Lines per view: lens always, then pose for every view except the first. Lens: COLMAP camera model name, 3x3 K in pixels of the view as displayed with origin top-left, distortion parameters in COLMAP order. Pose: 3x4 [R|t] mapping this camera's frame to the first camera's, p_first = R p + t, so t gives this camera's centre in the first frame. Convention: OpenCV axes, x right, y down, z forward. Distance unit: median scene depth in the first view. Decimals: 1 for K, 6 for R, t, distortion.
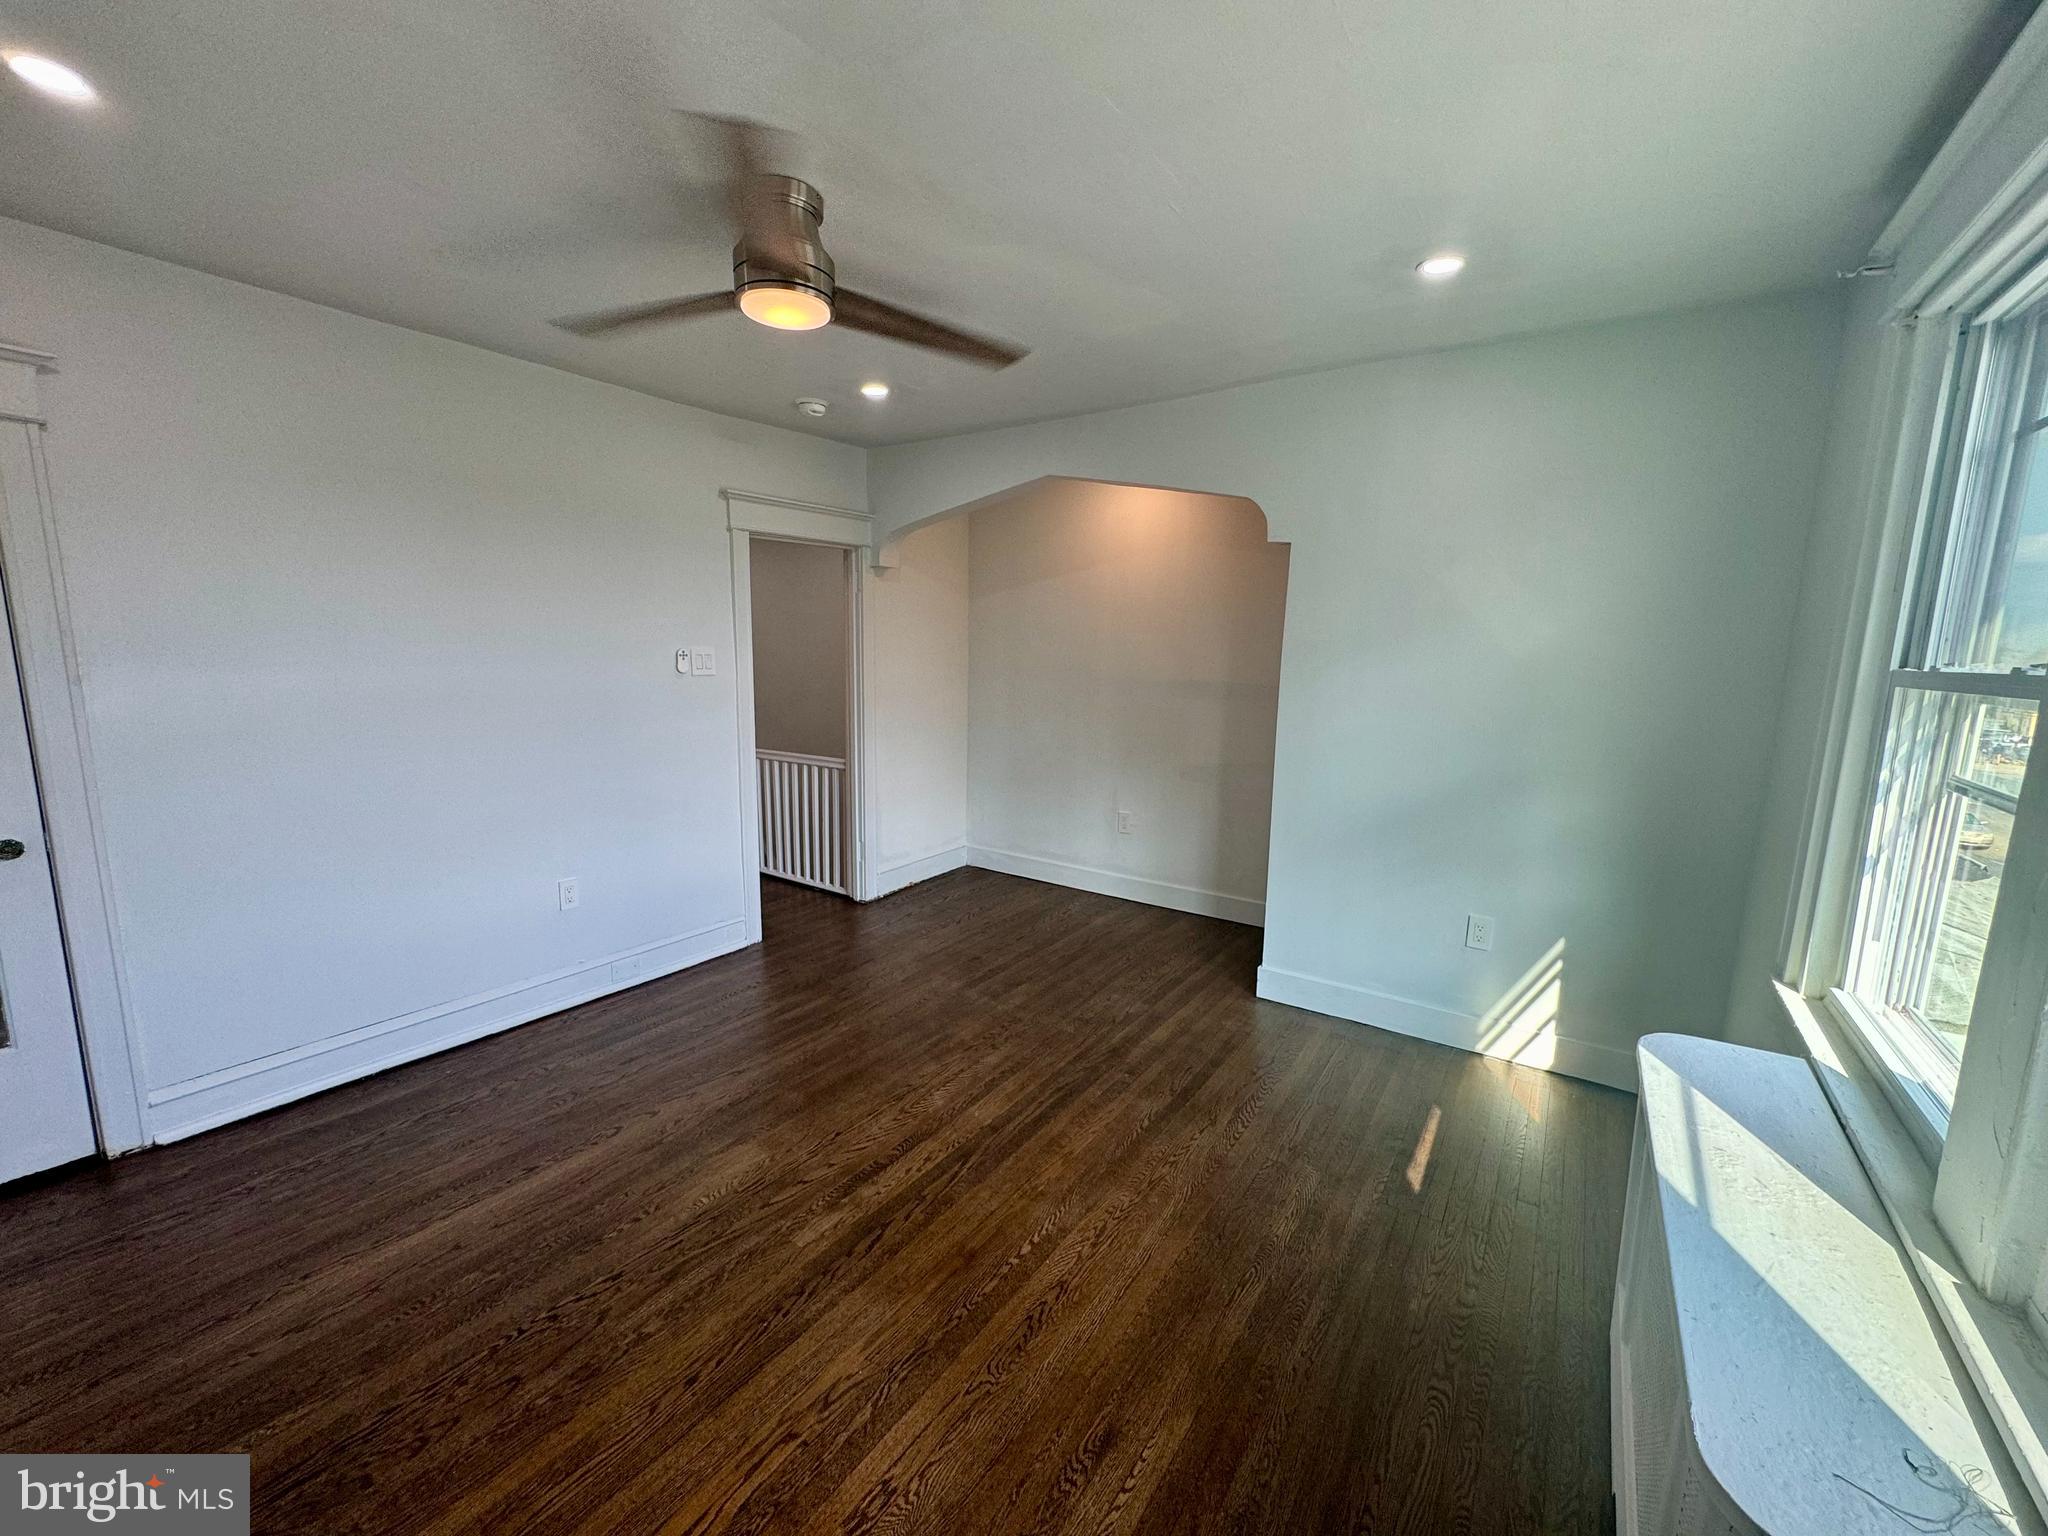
lens RADIAL K [[812.4, 0, 1020.2], [0, 812.4, 769.4], [0, 0, 1]] dist [-0.003012, 0.000431]
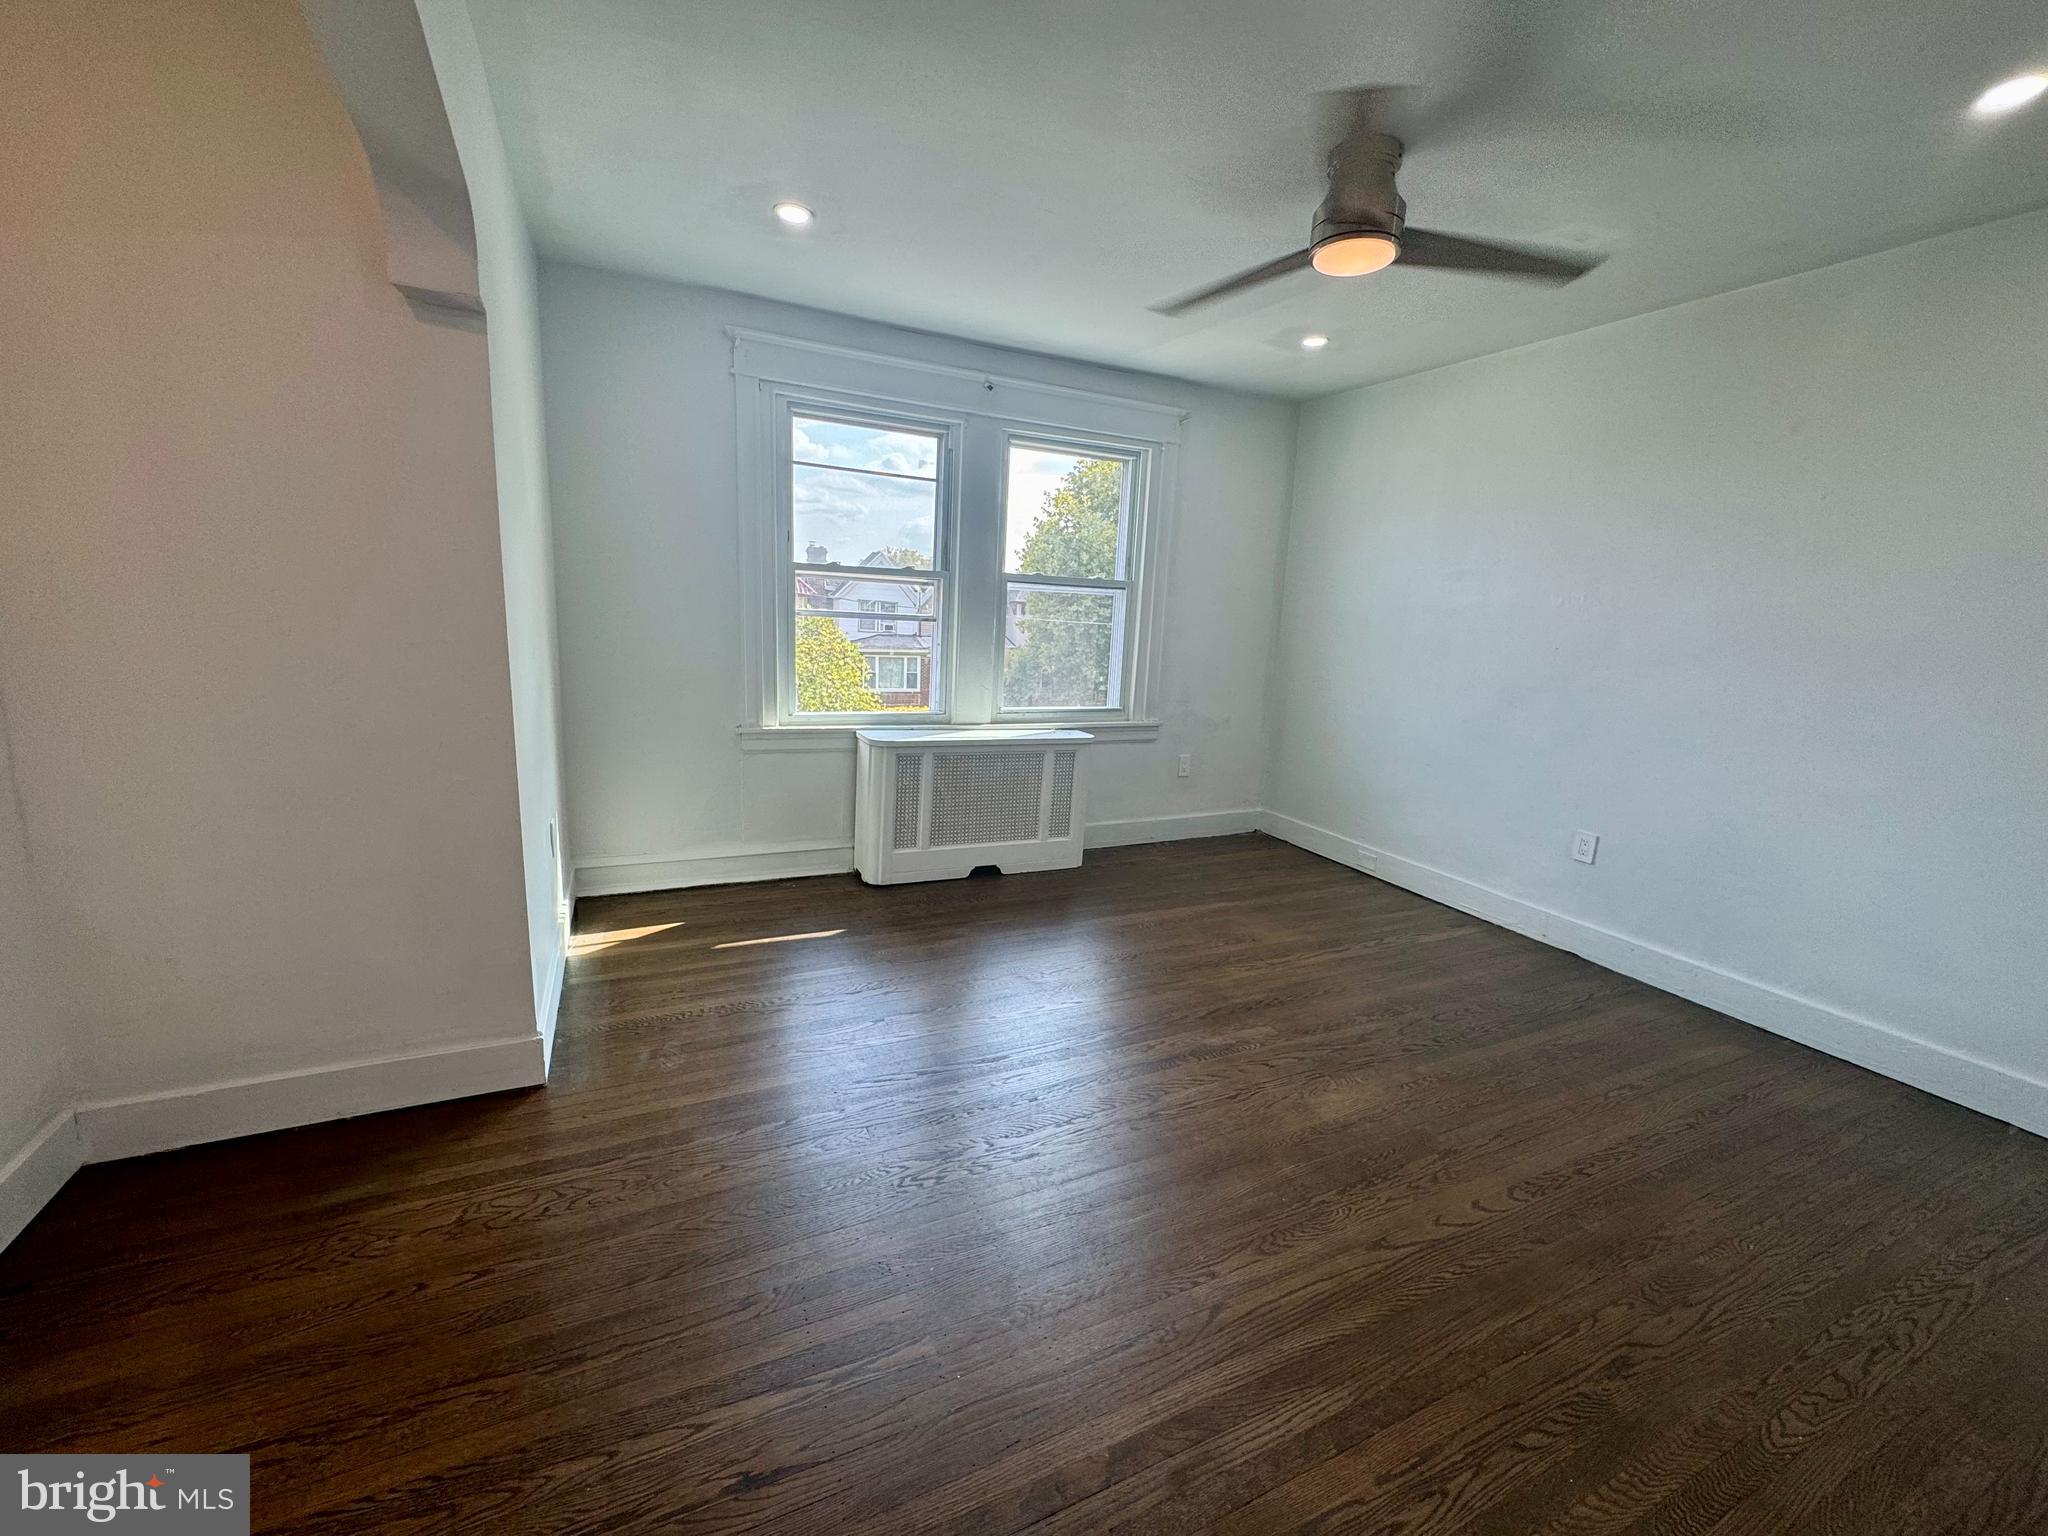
lens RADIAL K [[812.4, 0, 1024.2], [0, 812.4, 762.3], [0, 0, 1]] dist [-0.003012, 0.000431]
pose [[-0.864733, -0.145454, 0.480708, -0.377052], [0.016101, 0.948622, 0.316001, -0.187662], [-0.501974, 0.280997, -0.817963, 1.633533]]
